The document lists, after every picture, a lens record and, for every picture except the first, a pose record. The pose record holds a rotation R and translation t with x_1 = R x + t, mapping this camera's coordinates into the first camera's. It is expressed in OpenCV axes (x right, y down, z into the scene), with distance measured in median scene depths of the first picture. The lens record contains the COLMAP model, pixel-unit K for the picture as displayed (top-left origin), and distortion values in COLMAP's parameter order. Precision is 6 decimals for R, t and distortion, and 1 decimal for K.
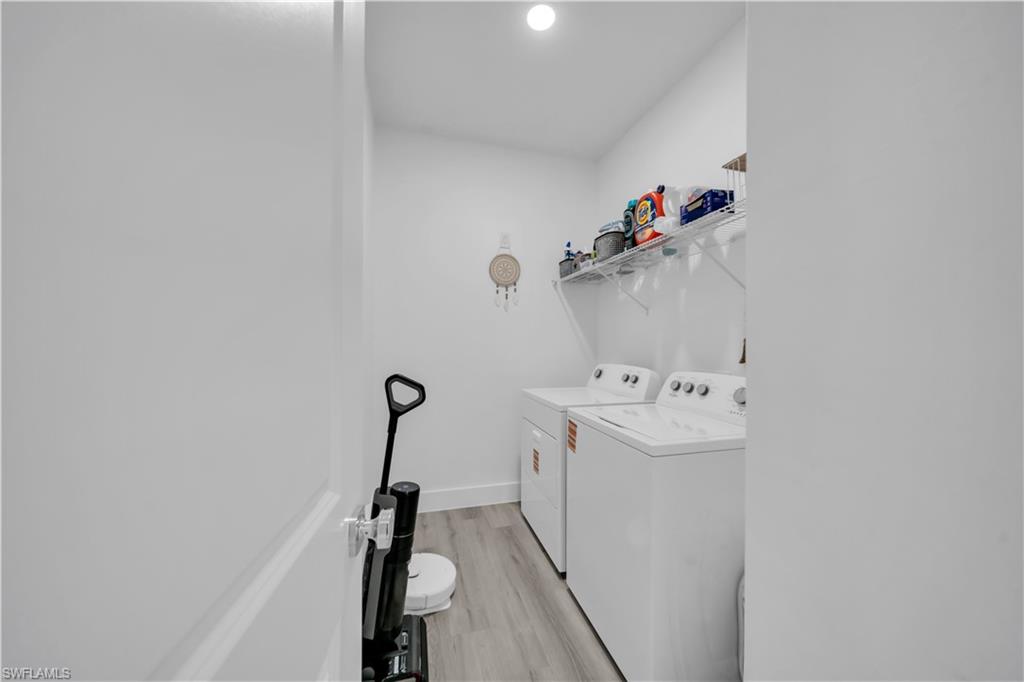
lens RADIAL K [[353.4, 0, 511.8], [0, 353.4, 346.1], [0, 0, 1]] dist [0.000408, -0.000855]
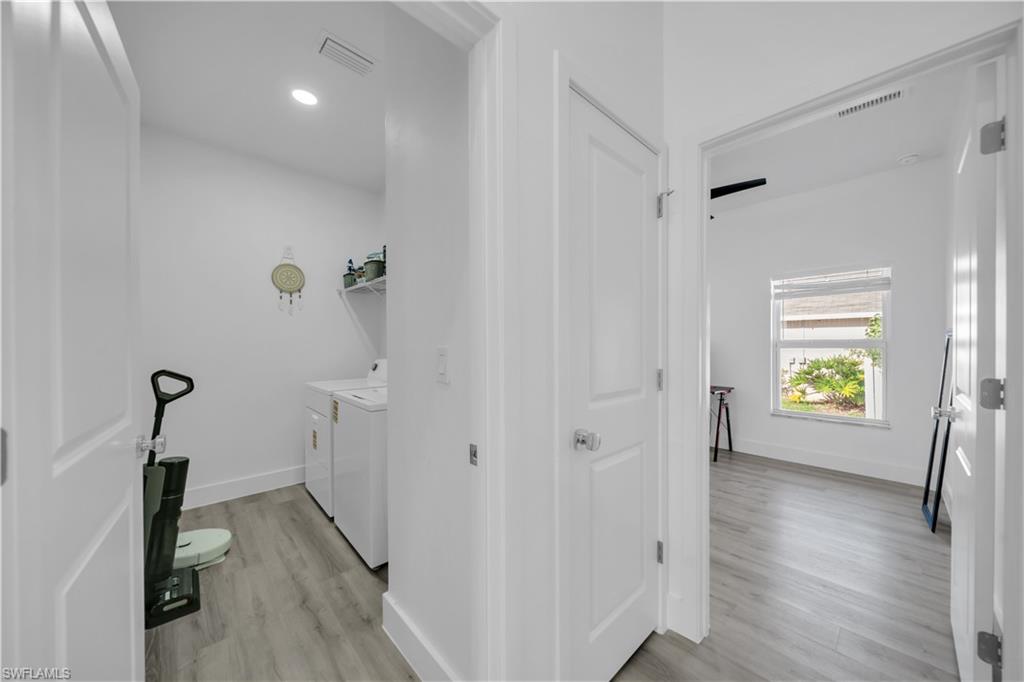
lens RADIAL K [[353.4, 0, 511.8], [0, 353.4, 346.1], [0, 0, 1]] dist [0.000408, -0.000855]
pose [[0.888592, -0.011920, 0.458544, 0.131387], [0.010281, 0.999929, 0.006069, 0.000109], [-0.458583, -0.000678, 0.888651, -0.450344]]
